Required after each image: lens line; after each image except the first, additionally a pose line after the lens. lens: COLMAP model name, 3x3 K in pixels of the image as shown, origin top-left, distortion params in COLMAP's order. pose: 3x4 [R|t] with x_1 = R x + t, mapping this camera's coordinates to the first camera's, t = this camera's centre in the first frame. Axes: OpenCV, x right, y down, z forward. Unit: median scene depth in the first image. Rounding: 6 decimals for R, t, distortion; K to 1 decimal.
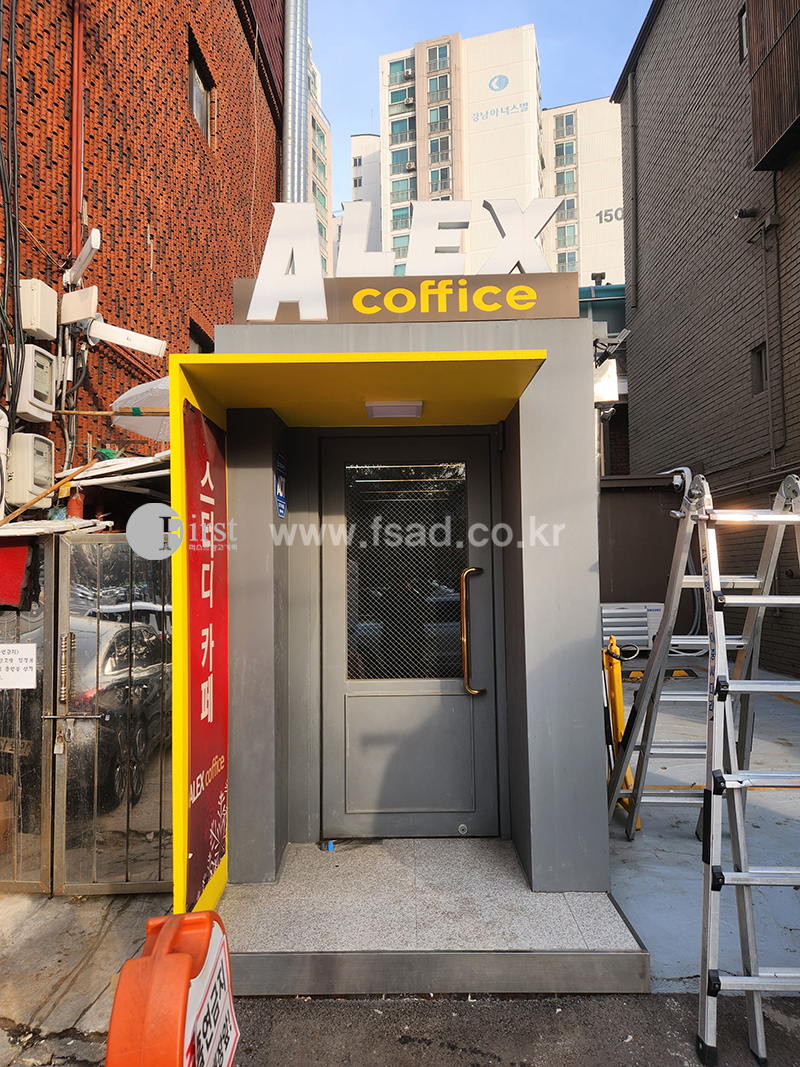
lens RADIAL K [[709.9, 0, 400.0], [0, 709.9, 533.5], [0, 0, 1]] dist [0.083059, -0.066202]
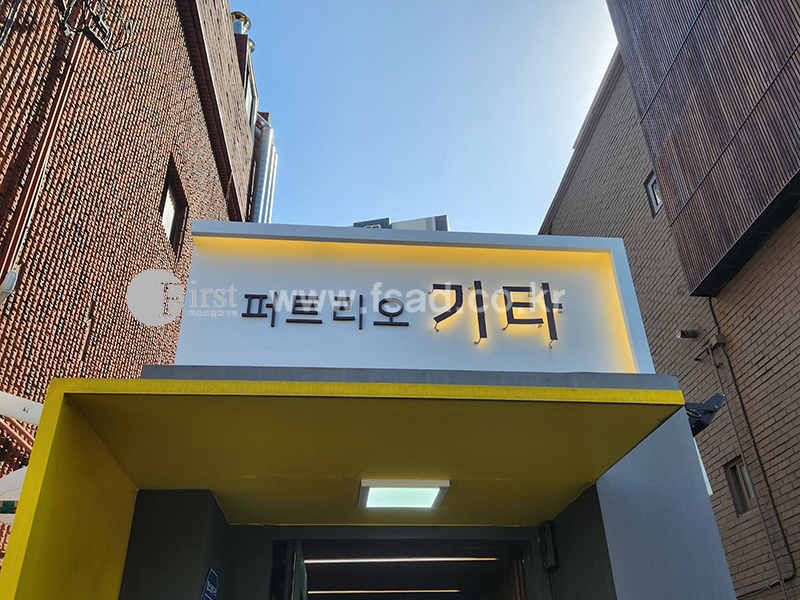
lens RADIAL K [[695.5, 0, 398.2], [0, 695.5, 289.5], [0, 0, 1]] dist [0.133217, -0.130654]
pose [[0.995581, 0.040777, 0.084586, -0.028243], [0.004762, 0.877707, -0.479173, -0.011127], [-0.093781, 0.477459, 0.873635, 0.126387]]
